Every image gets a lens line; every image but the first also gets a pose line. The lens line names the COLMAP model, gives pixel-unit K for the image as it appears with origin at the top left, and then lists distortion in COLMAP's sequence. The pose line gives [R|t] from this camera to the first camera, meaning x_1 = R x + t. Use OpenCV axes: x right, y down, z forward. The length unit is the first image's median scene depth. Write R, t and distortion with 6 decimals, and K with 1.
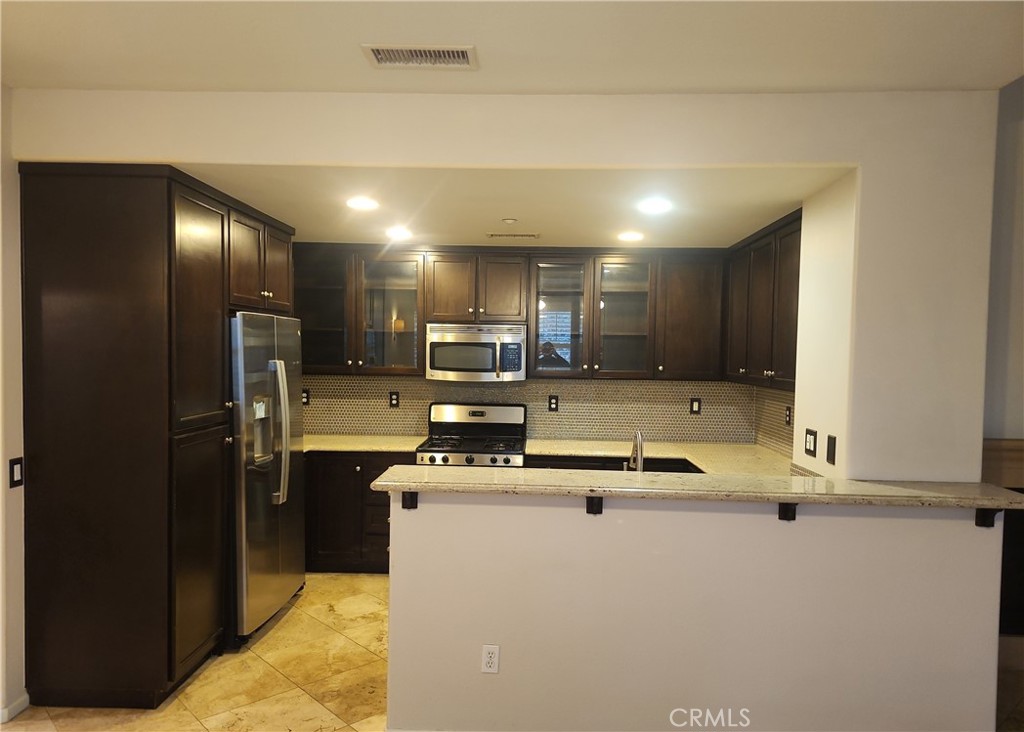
lens RADIAL K [[684.8, 0, 511.0], [0, 684.8, 382.4], [0, 0, 1]] dist [0.053834, -0.056316]
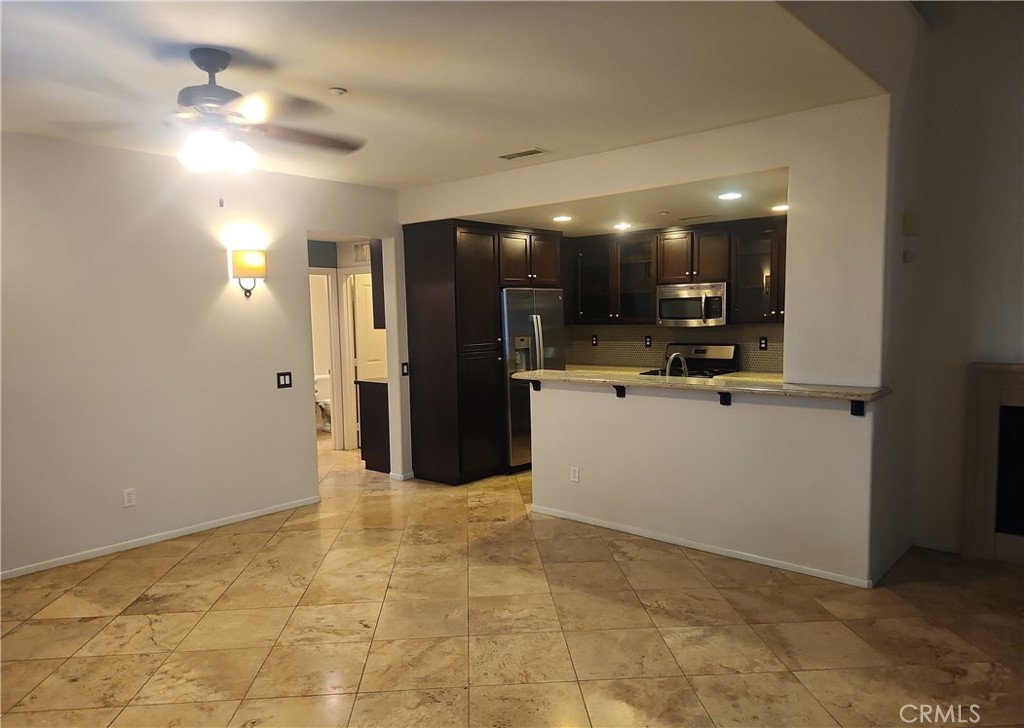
lens RADIAL K [[684.8, 0, 511.0], [0, 684.8, 380.4], [0, 0, 1]] dist [0.053834, -0.056316]
pose [[0.775244, 0.028626, -0.631013, 0.564972], [0.007133, 0.998512, 0.054062, 0.030532], [0.631621, -0.046413, 0.773887, -0.291525]]
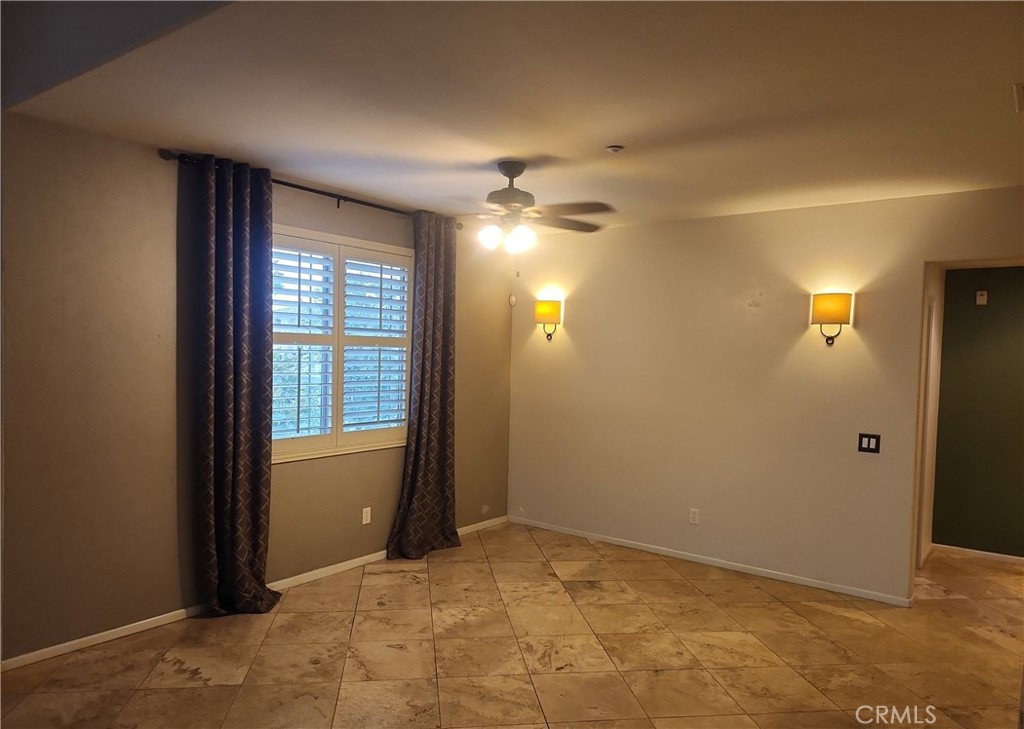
lens RADIAL K [[684.8, 0, 511.0], [0, 684.8, 380.9], [0, 0, 1]] dist [0.053834, -0.056316]
pose [[-0.555560, 0.001233, -0.831476, 0.634683], [-0.071312, 0.996244, 0.049126, -0.009774], [0.828413, 0.086586, -0.553385, 0.475521]]
